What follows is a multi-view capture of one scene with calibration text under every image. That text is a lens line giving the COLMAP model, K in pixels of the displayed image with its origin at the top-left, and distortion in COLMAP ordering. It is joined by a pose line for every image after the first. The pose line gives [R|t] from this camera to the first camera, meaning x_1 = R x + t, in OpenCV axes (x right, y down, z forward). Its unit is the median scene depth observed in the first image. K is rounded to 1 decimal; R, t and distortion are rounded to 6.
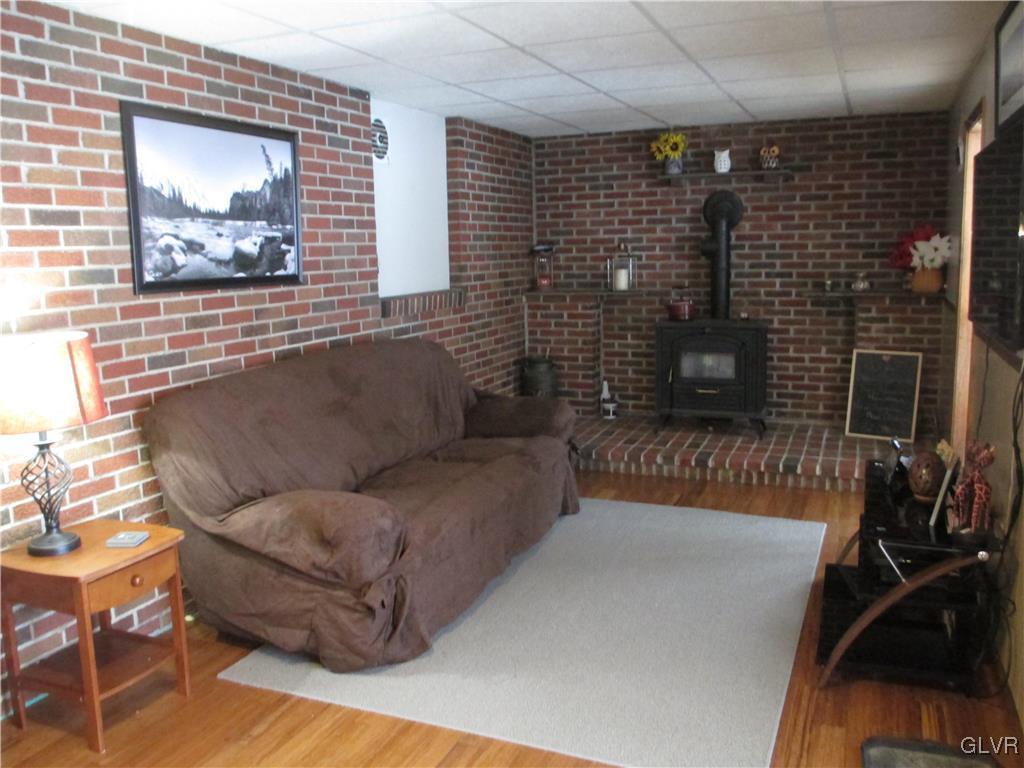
lens RADIAL K [[862.5, 0, 512.6], [0, 862.5, 382.8], [0, 0, 1]] dist [-0.051589, 0.022469]
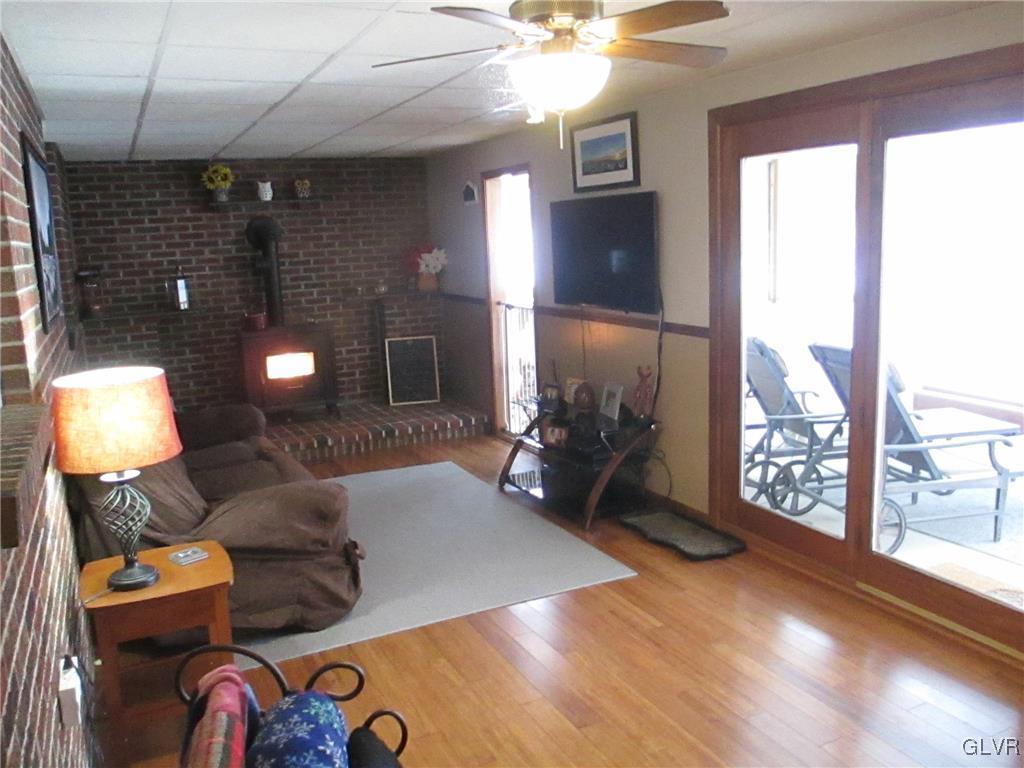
lens RADIAL K [[862.5, 0, 519.5], [0, 862.5, 386.1], [0, 0, 1]] dist [-0.051589, 0.022469]
pose [[0.668446, -0.140949, 0.730283, -0.399439], [0.146431, 0.987601, 0.056580, -0.012200], [-0.729203, 0.069115, 0.680798, -0.022917]]
